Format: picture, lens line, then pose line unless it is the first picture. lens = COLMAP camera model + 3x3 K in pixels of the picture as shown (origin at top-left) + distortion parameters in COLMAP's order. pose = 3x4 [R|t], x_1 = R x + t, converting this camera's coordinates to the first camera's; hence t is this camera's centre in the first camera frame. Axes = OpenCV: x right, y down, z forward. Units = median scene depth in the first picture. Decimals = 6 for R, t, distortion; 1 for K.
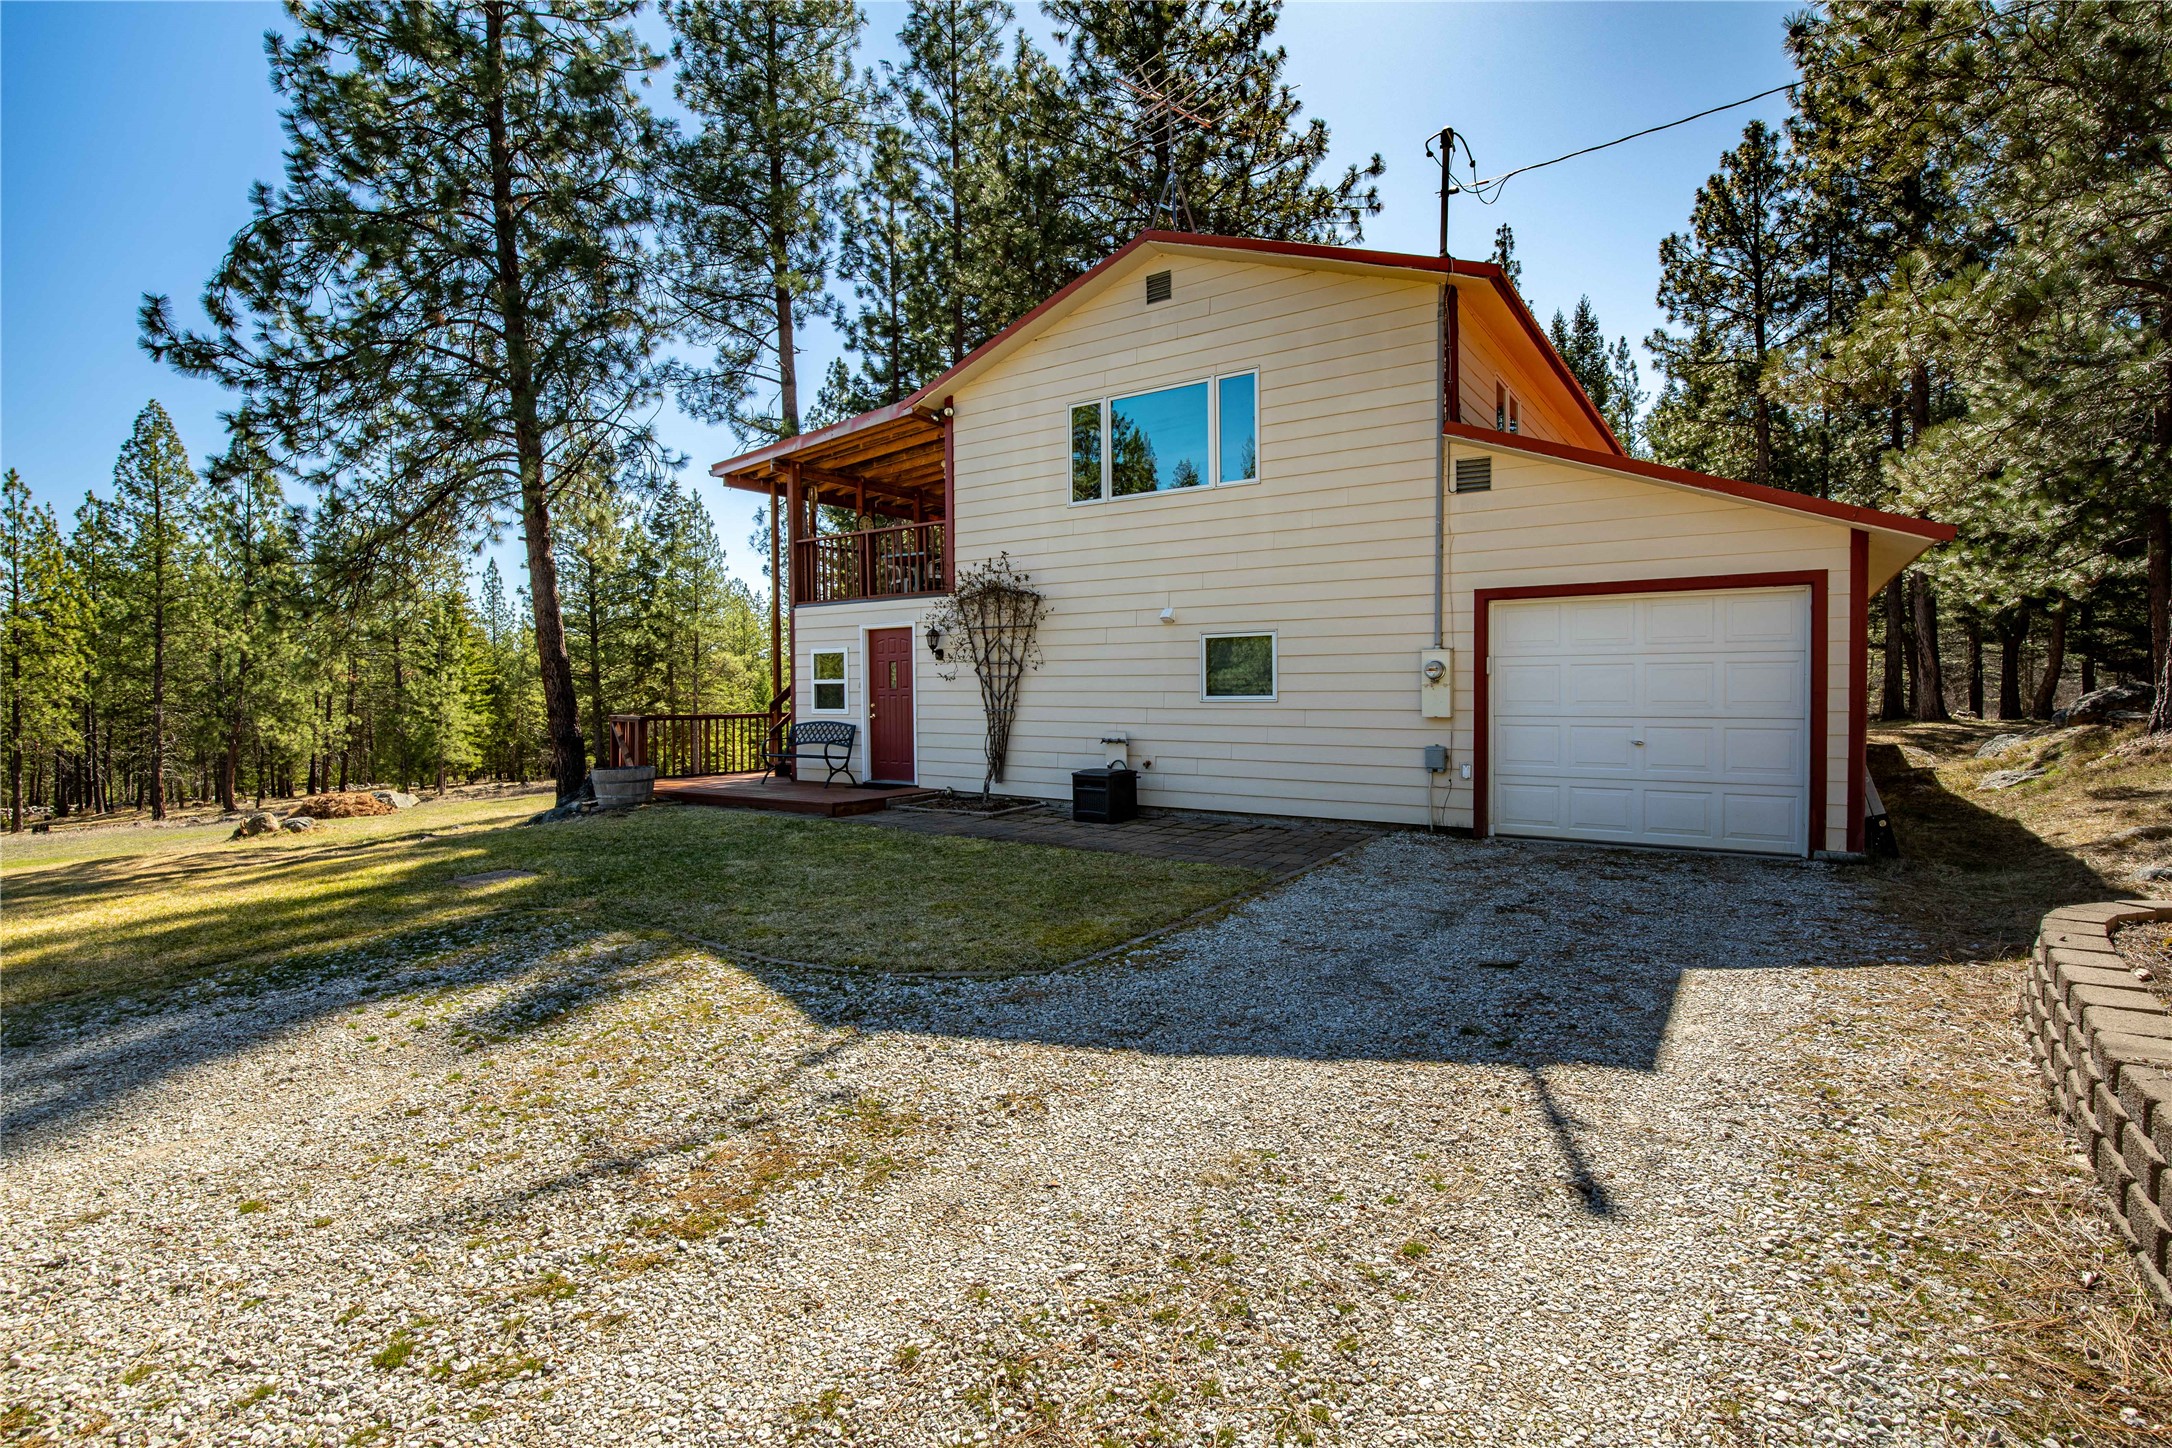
lens RADIAL K [[1005.4, 0, 1083.4], [0, 1005.4, 710.2], [0, 0, 1]] dist [-0.021777, 0.000105]
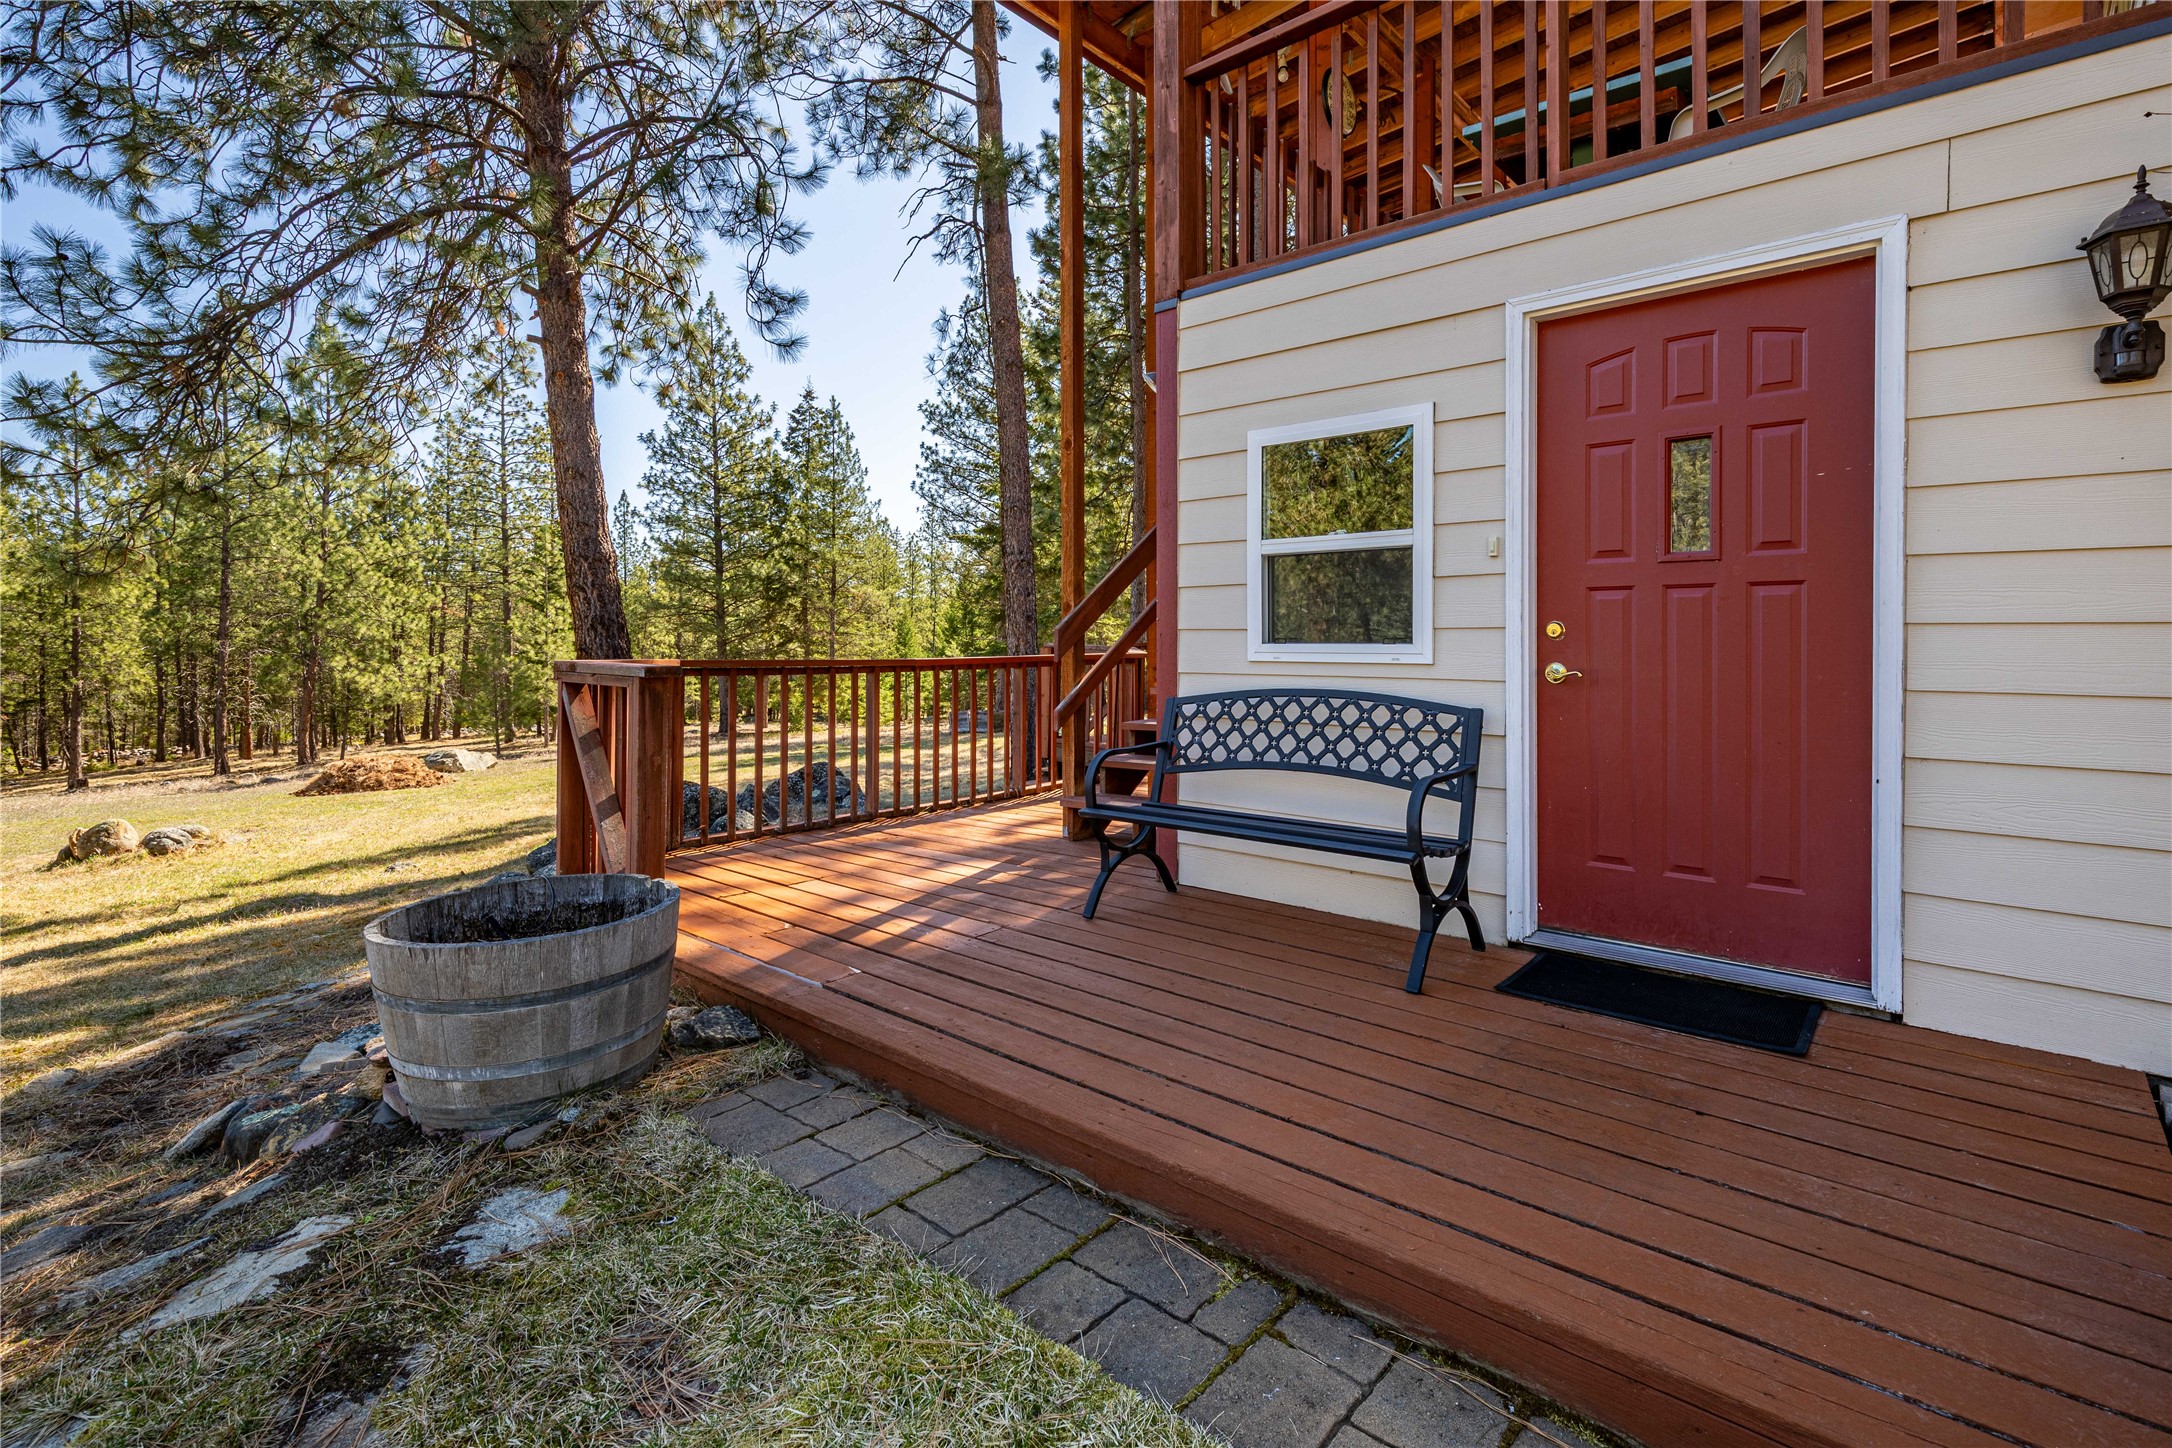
lens RADIAL K [[983.7, 0, 1113.5], [0, 983.7, 657.7], [0, 0, 1]] dist [0.007202, -0.001132]
pose [[0.995941, 0.008271, -0.089622, -0.284561], [-0.008030, 0.999963, 0.003049, 0.002175], [0.089644, -0.002317, 0.995971, 0.721994]]
